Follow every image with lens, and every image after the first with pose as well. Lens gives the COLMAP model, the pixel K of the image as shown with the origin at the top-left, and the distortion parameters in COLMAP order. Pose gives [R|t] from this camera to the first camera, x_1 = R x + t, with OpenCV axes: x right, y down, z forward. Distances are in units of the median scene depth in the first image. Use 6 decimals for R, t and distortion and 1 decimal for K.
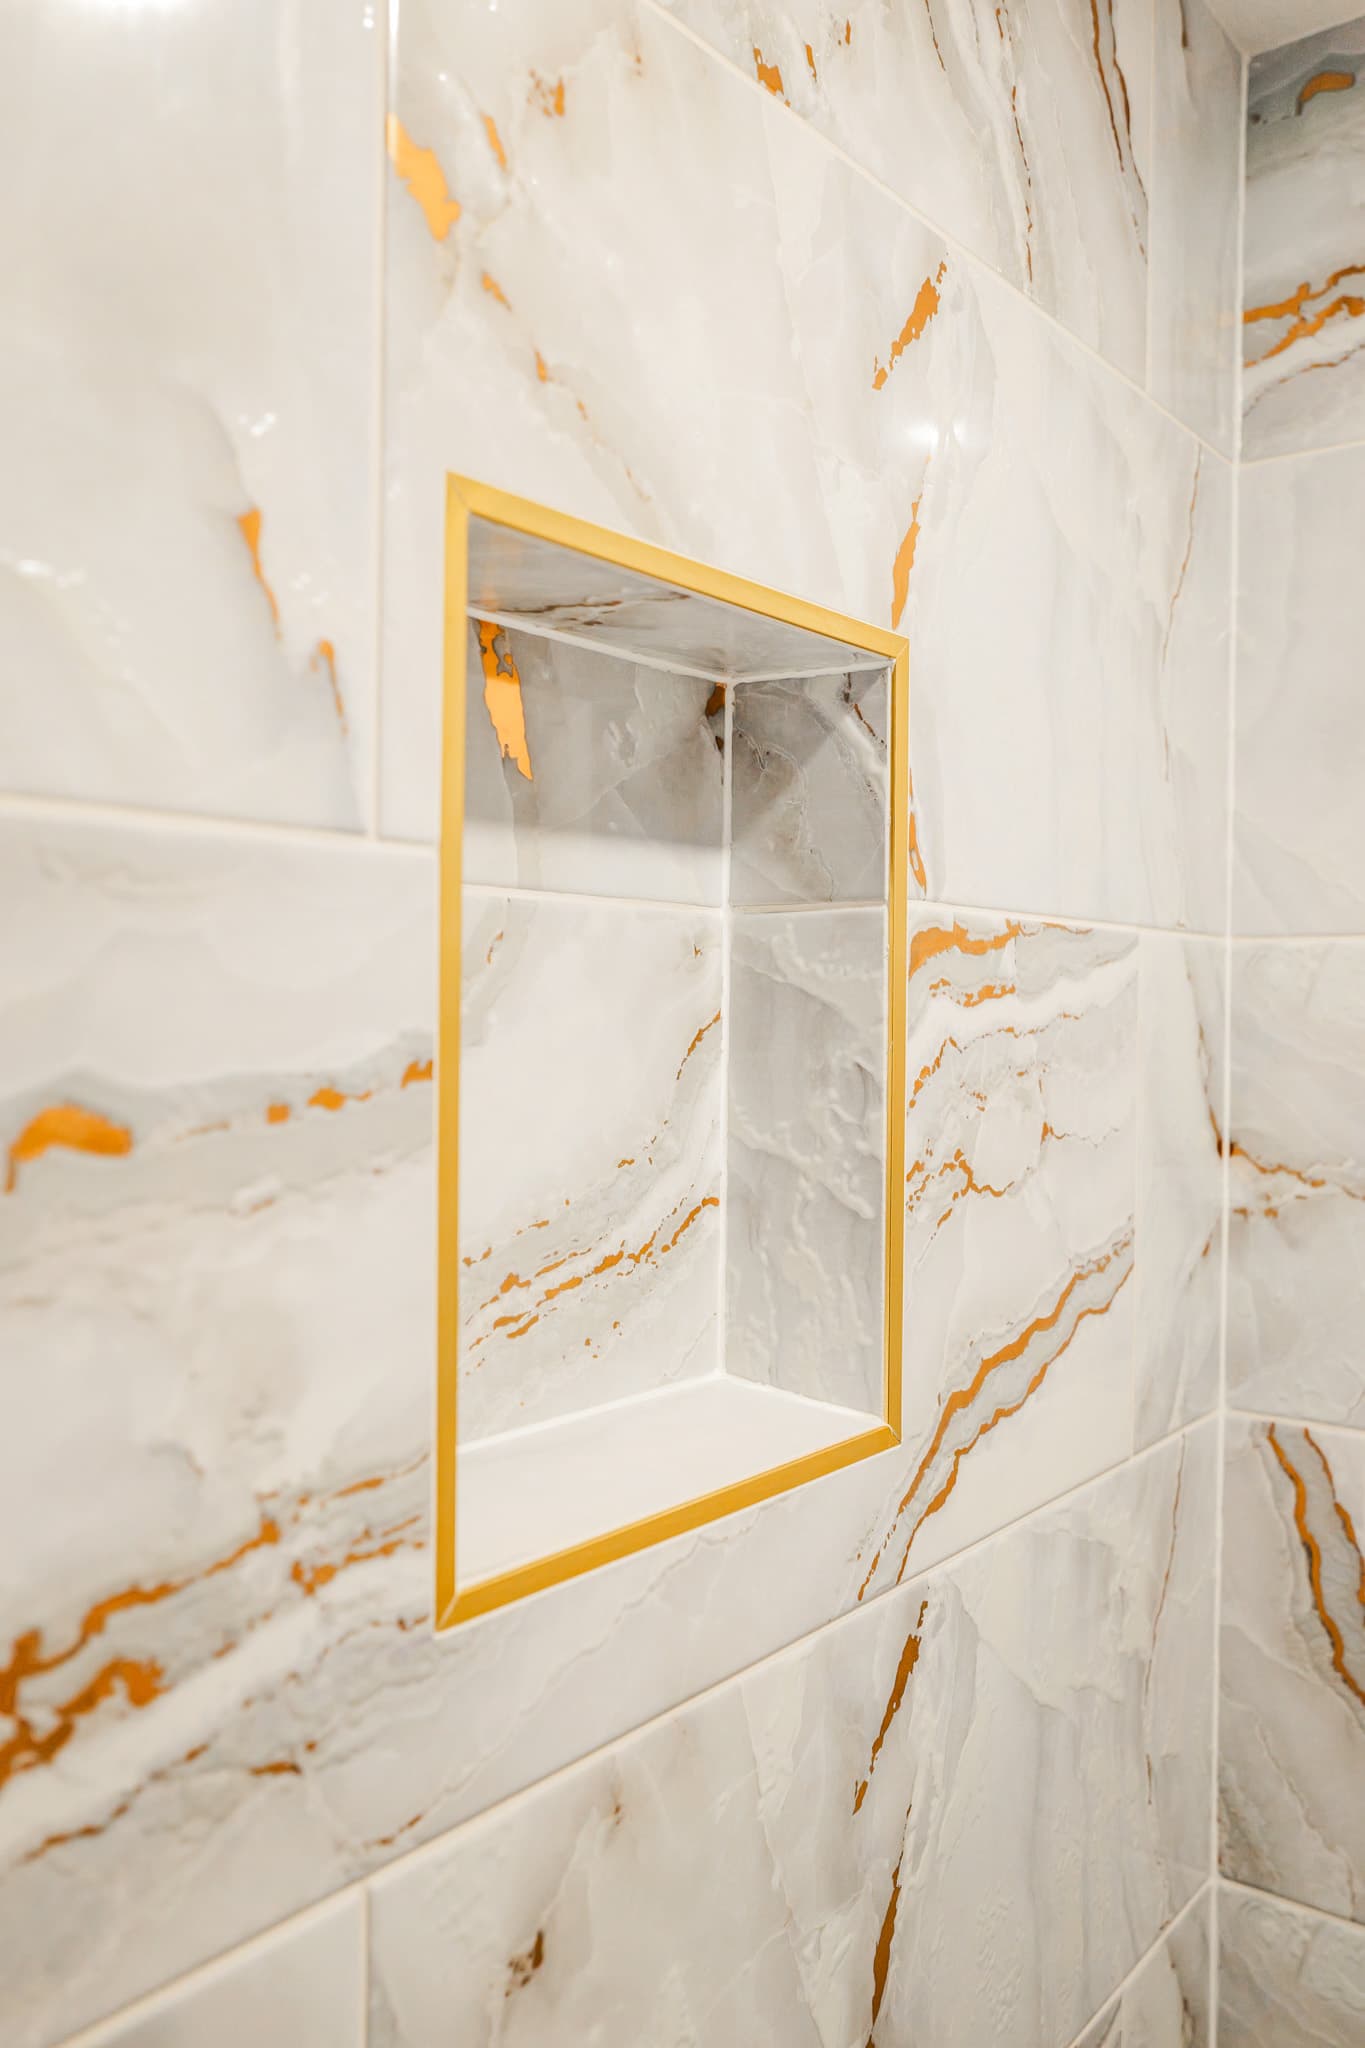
lens RADIAL K [[1690.8, 0, 682.5], [0, 1690.8, 1024.0], [0, 0, 1]] dist [0.001058, 0.006750]
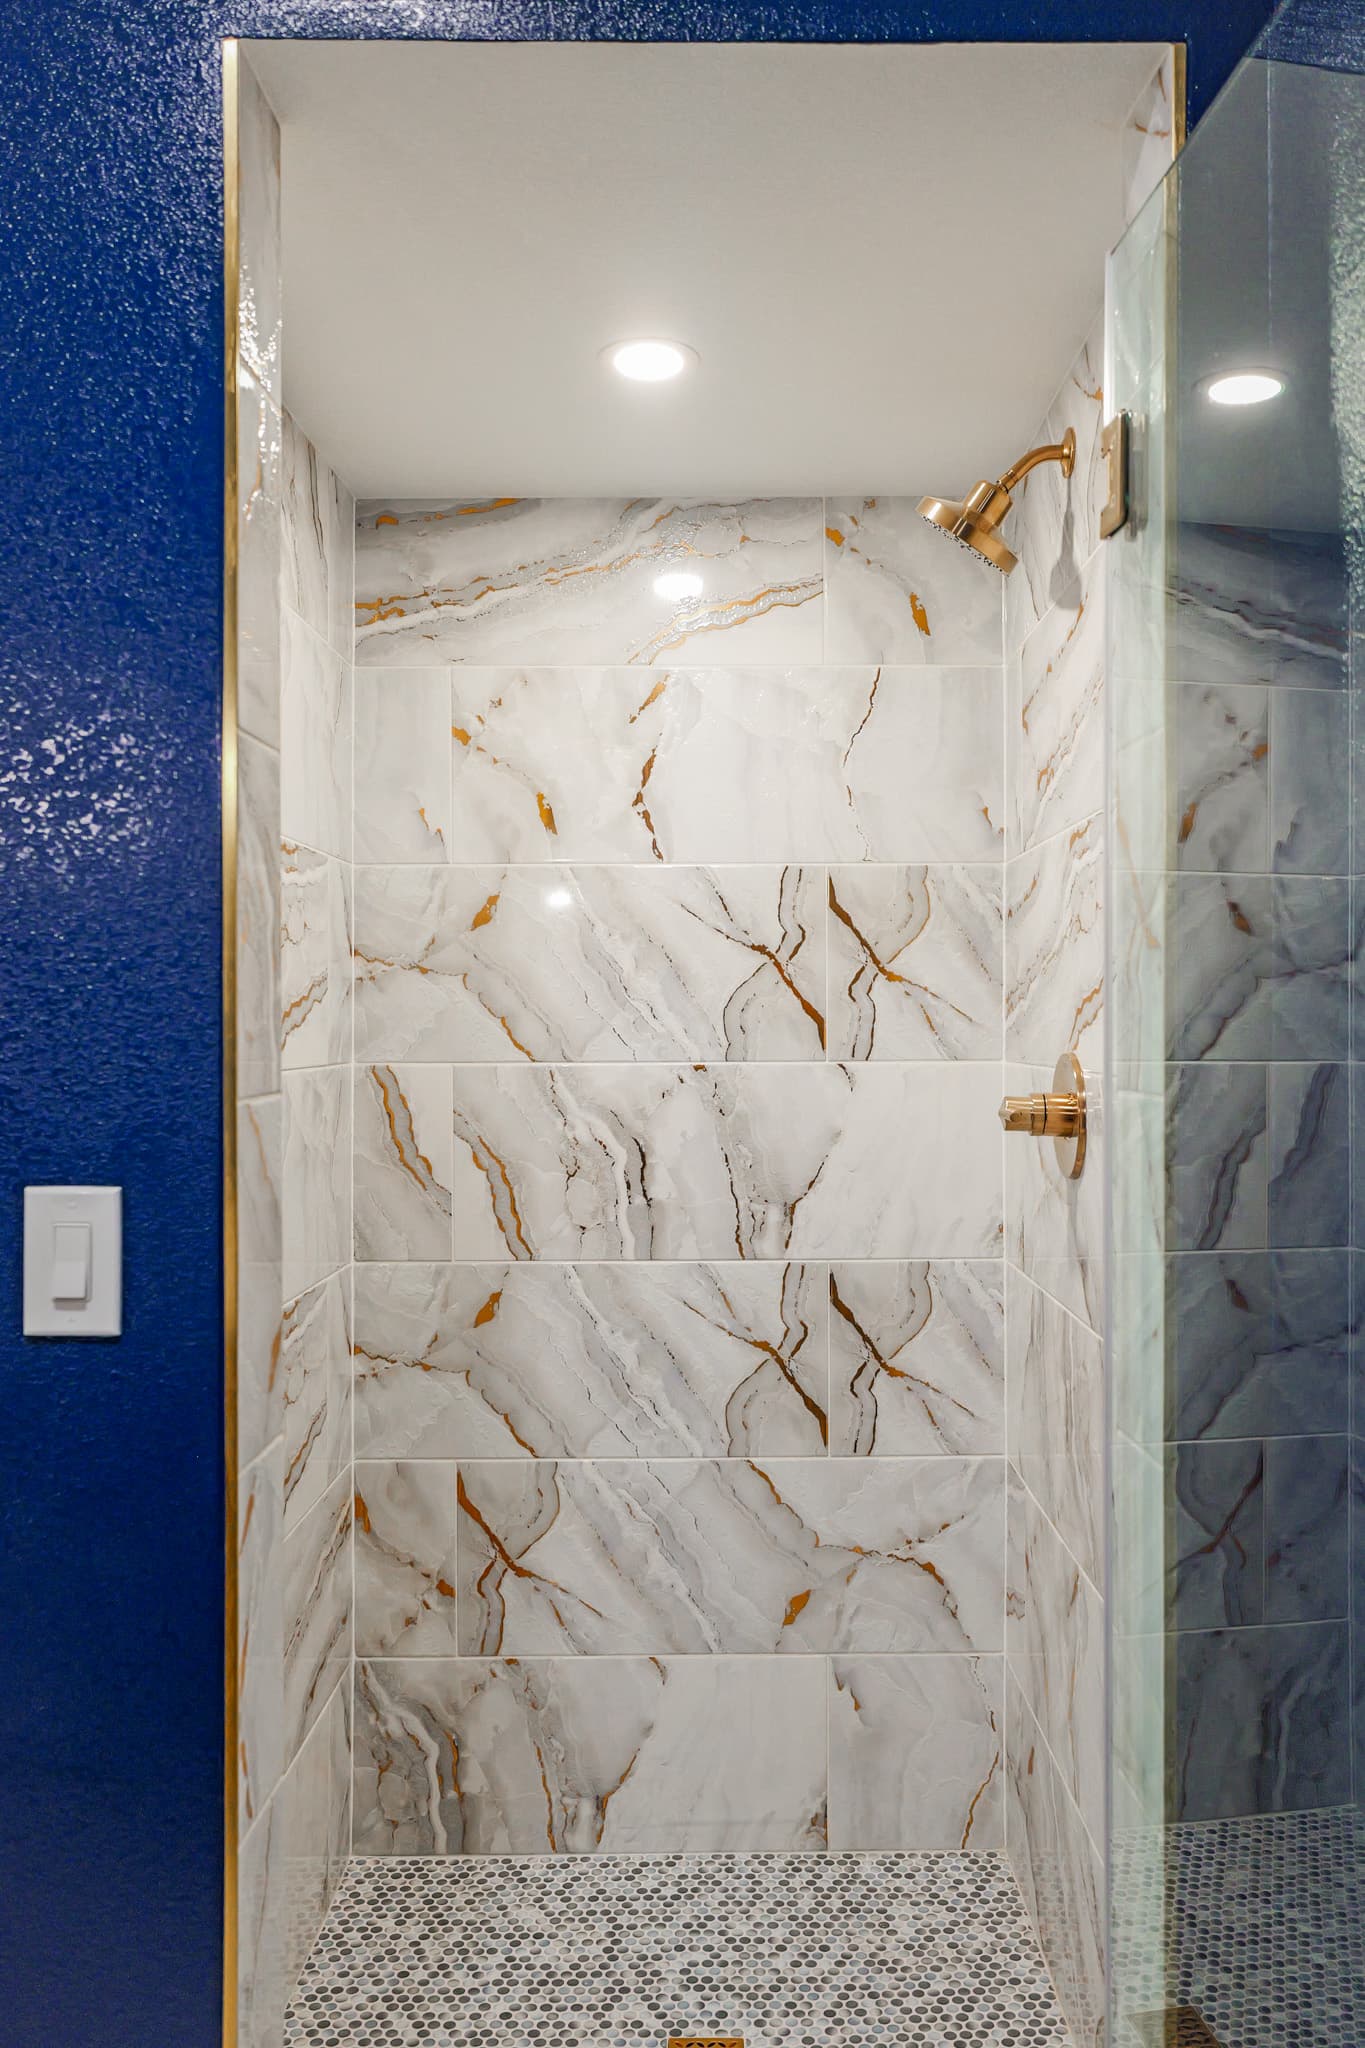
lens RADIAL K [[1690.8, 0, 682.5], [0, 1690.8, 1024.0], [0, 0, 1]] dist [0.001058, 0.006750]
pose [[0.824594, -0.008568, 0.565660, -0.655070], [0.016799, 0.999815, -0.009343, 0.207892], [-0.565475, 0.017207, 0.824586, -1.243738]]
